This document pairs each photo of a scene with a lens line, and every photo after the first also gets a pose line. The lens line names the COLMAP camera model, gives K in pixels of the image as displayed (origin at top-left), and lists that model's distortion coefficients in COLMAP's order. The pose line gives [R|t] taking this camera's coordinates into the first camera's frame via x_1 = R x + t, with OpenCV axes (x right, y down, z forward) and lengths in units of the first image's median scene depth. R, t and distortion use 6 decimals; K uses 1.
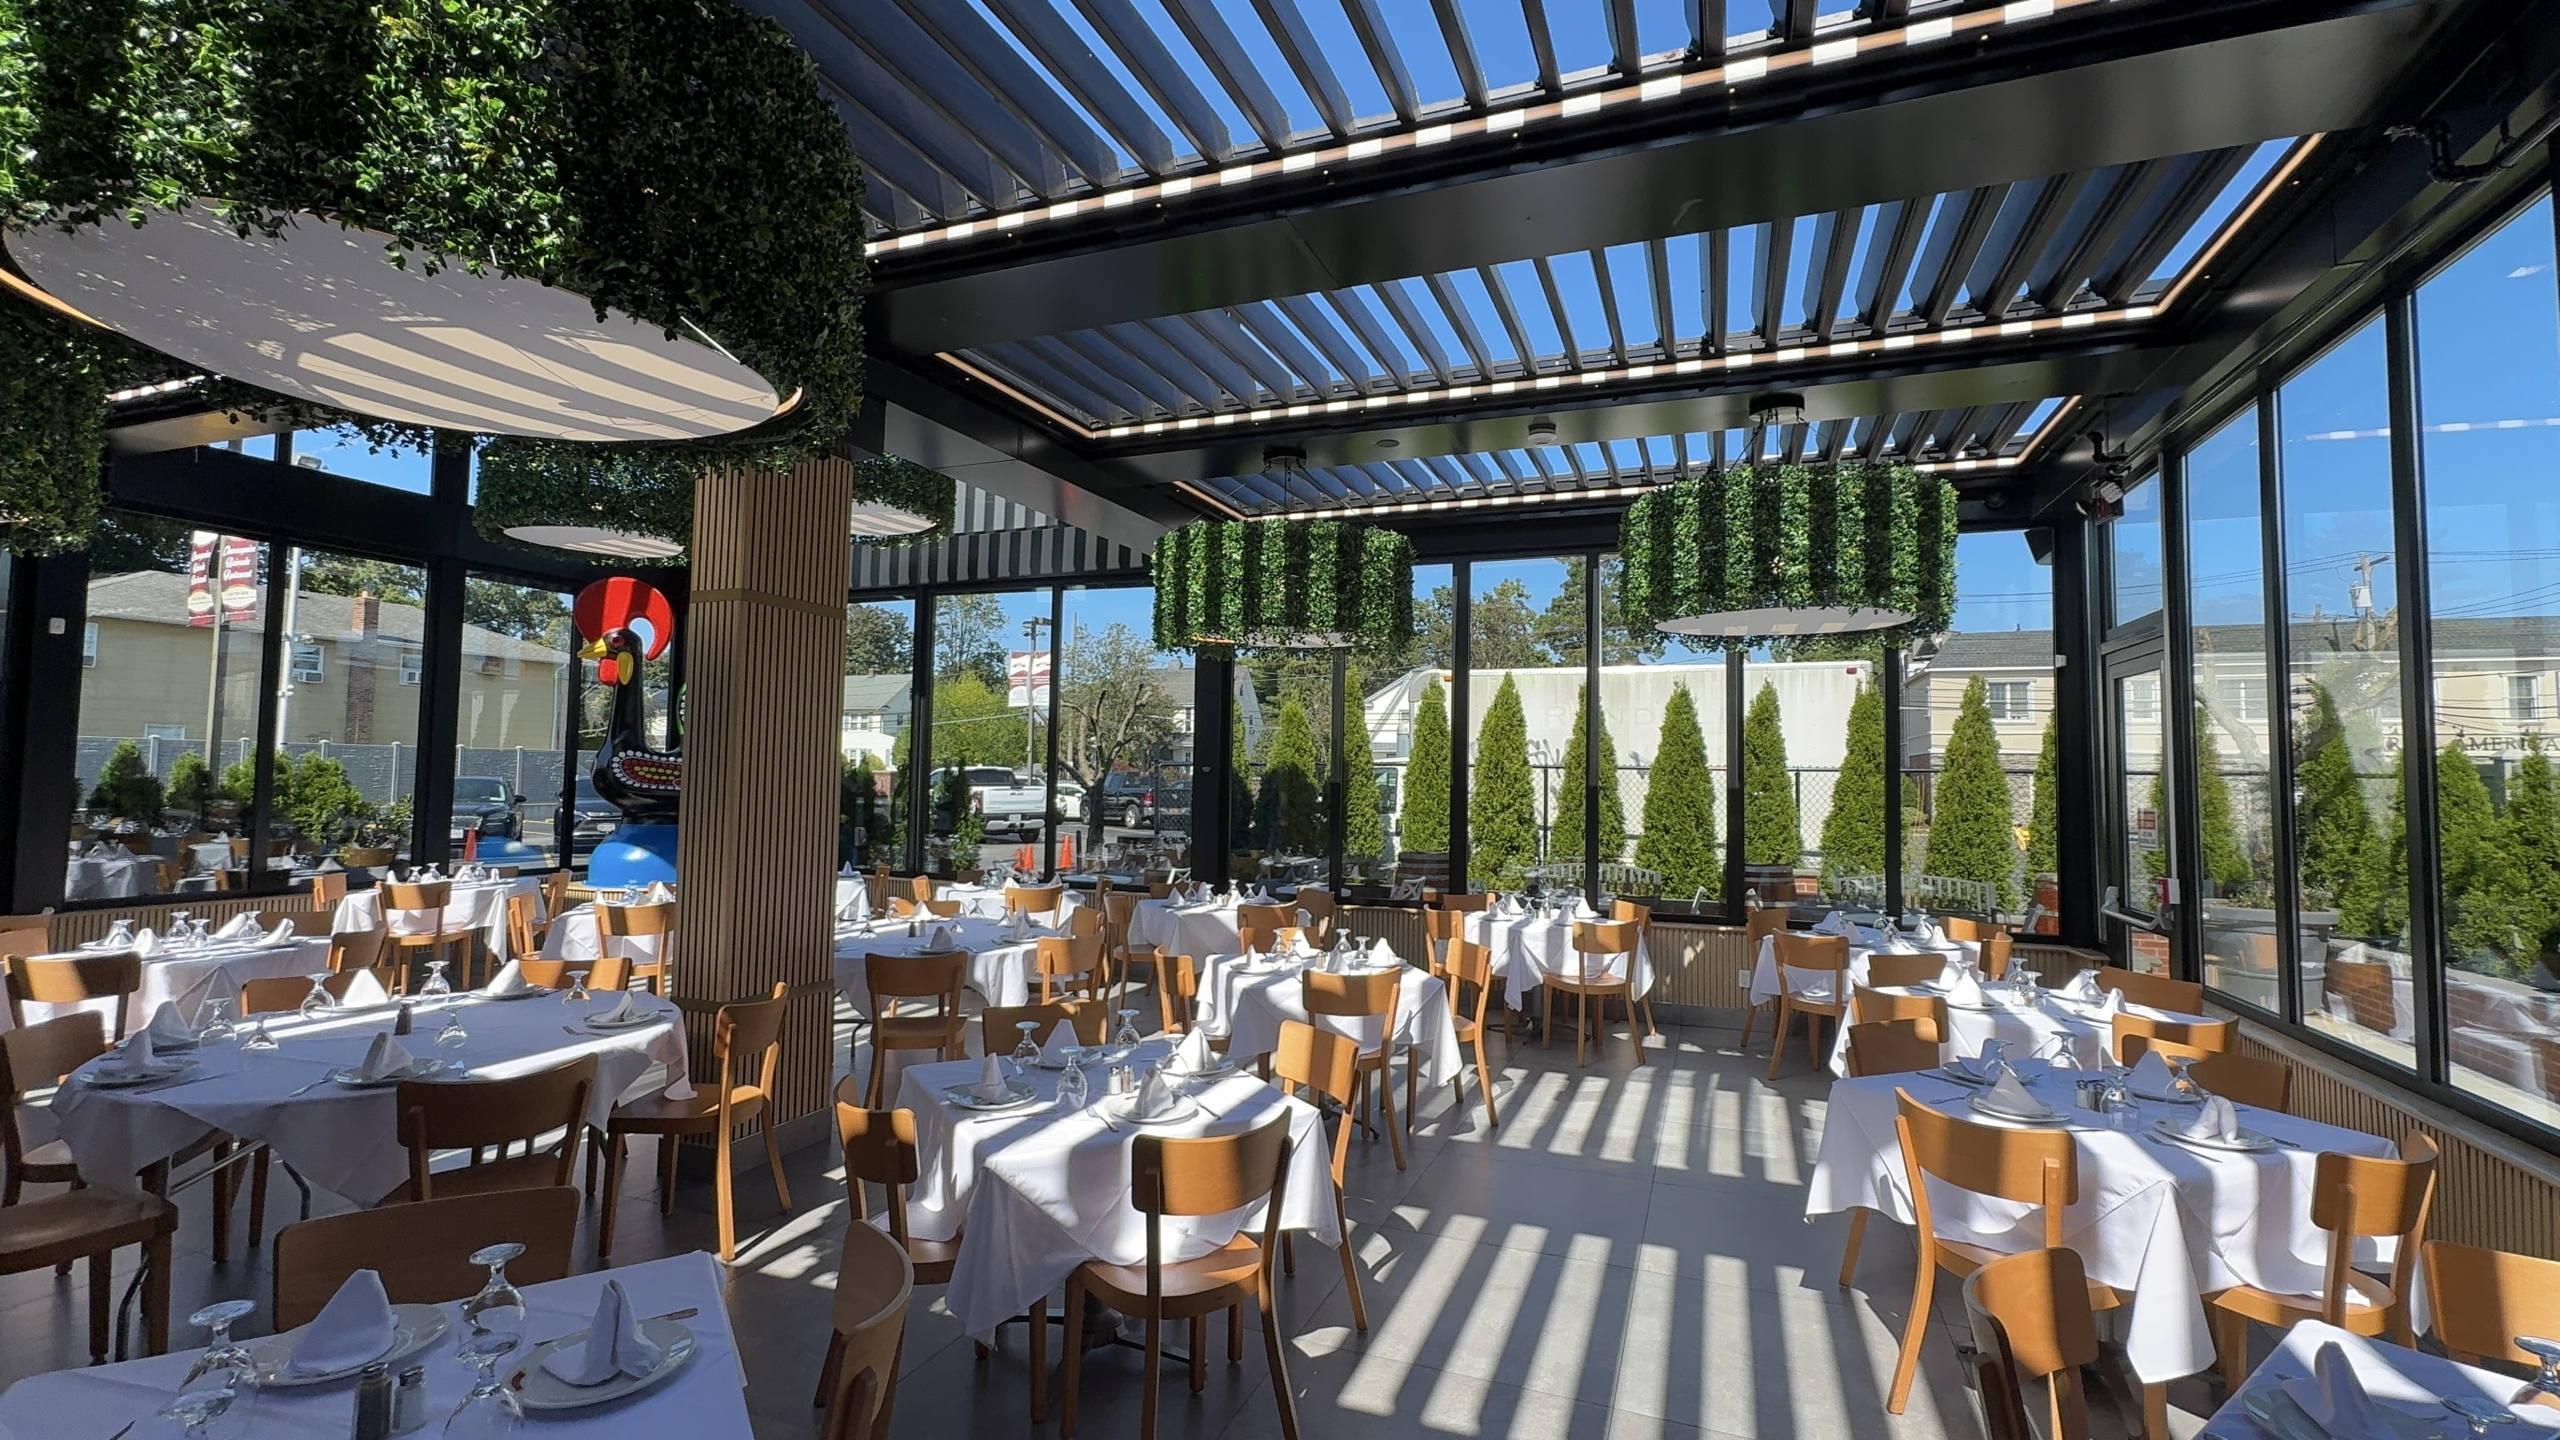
lens RADIAL K [[1119.5, 0, 1282.0], [0, 1119.5, 715.4], [0, 0, 1]] dist [0.009507, 0.000660]
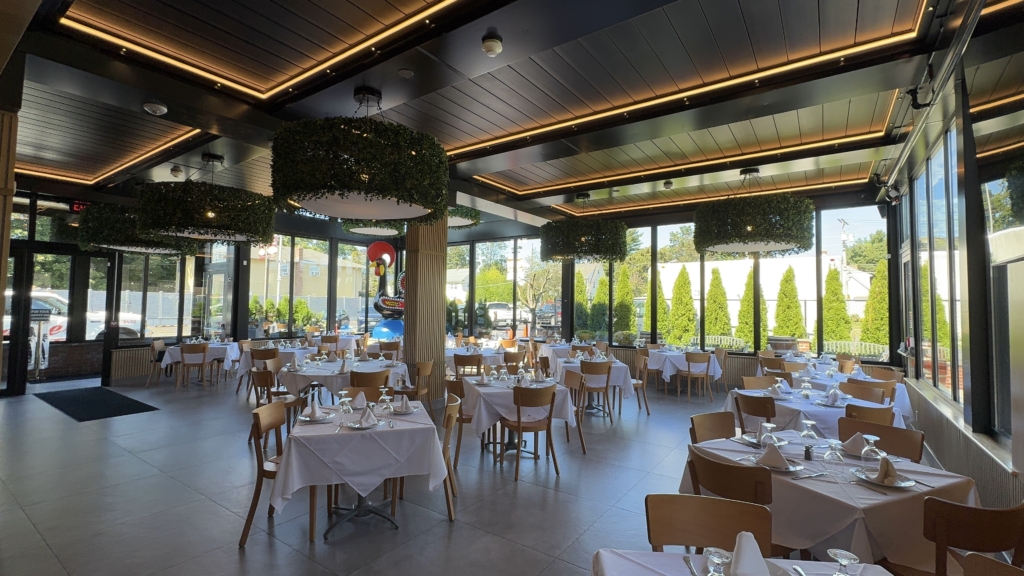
lens RADIAL K [[447.8, 0, 509.9], [0, 447.8, 283.7], [0, 0, 1]] dist [0.009507, 0.000660]
pose [[0.972092, -0.014955, -0.234122, 0.072946], [0.015676, 0.999876, 0.001219, -0.000109], [0.234075, -0.004855, 0.972206, -0.177555]]
